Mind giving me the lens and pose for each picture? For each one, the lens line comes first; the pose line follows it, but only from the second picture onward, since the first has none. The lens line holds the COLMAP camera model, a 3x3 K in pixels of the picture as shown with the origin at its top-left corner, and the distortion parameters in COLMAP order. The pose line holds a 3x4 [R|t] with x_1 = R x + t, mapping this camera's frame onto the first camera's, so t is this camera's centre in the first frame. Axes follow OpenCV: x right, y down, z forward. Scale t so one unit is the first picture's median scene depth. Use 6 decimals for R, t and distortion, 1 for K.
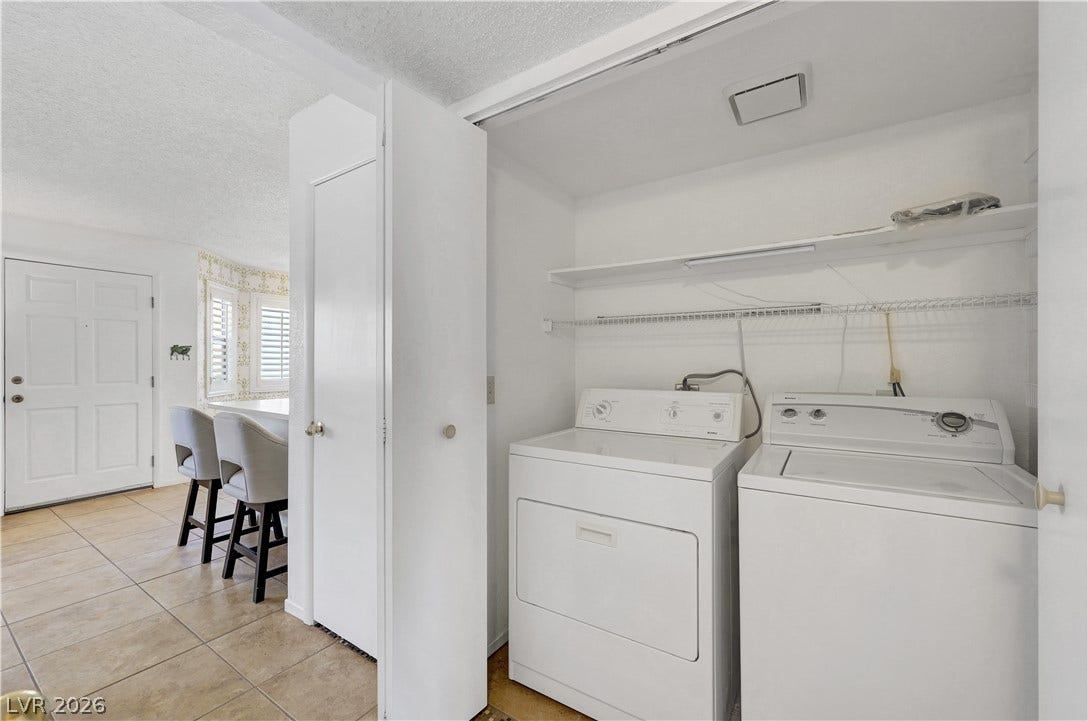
lens RADIAL K [[435.5, 0, 534.7], [0, 435.5, 362.5], [0, 0, 1]] dist [-0.007361, 0.001588]
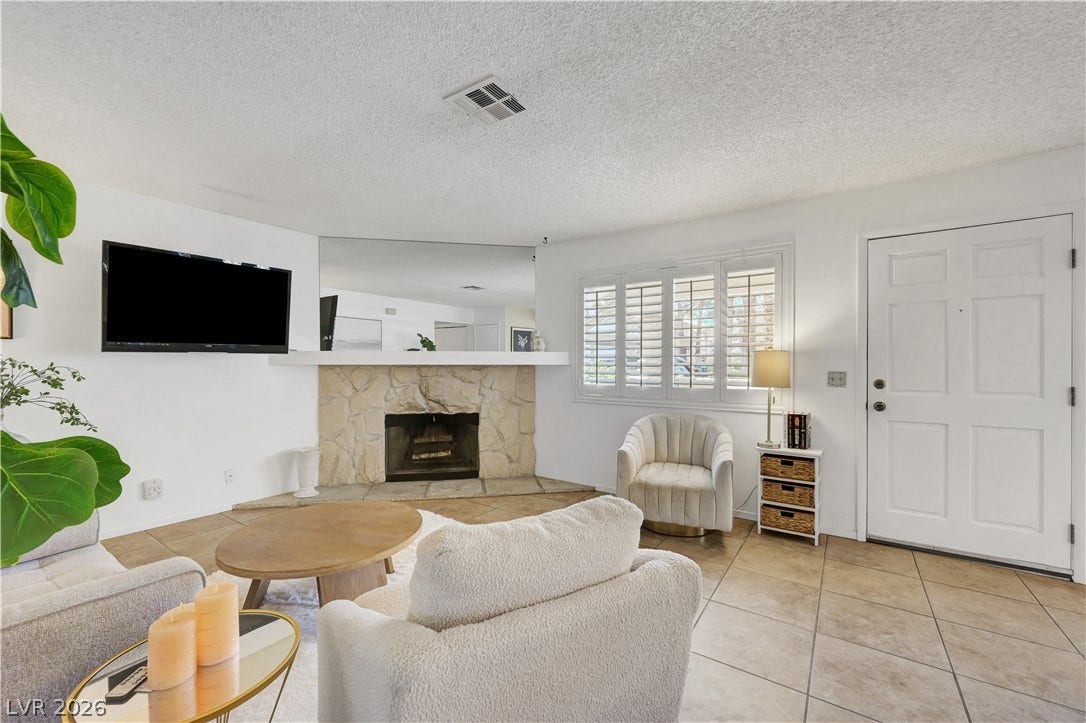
lens RADIAL K [[434.7, 0, 539.4], [0, 434.7, 365.7], [0, 0, 1]] dist [-0.007361, 0.001588]
pose [[-0.030595, 0.004818, -0.999520, -0.349792], [-0.000555, 0.999988, 0.004837, 0.002267], [0.999532, 0.000702, -0.030592, 0.377051]]
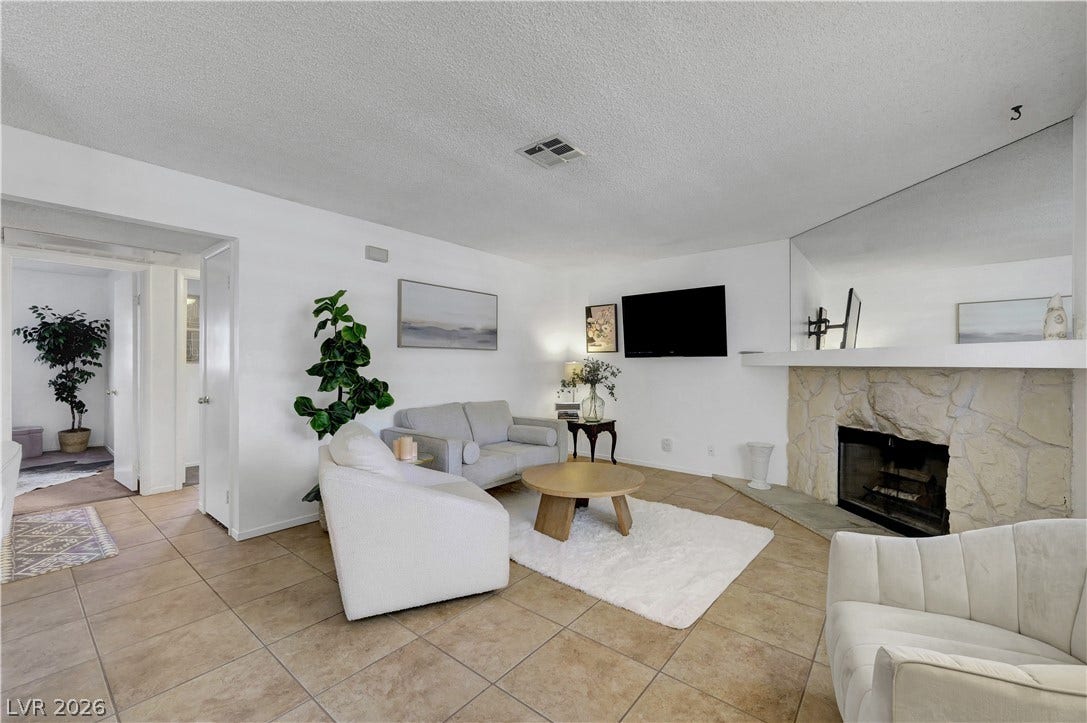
lens RADIAL K [[435.1, 0, 546.6], [0, 435.1, 363.4], [0, 0, 1]] dist [-0.007361, 0.001588]
pose [[-0.995670, -0.004019, 0.092876, -1.276173], [-0.004119, 0.999991, -0.000884, 0.002663], [-0.092872, -0.001262, -0.995677, 1.295290]]
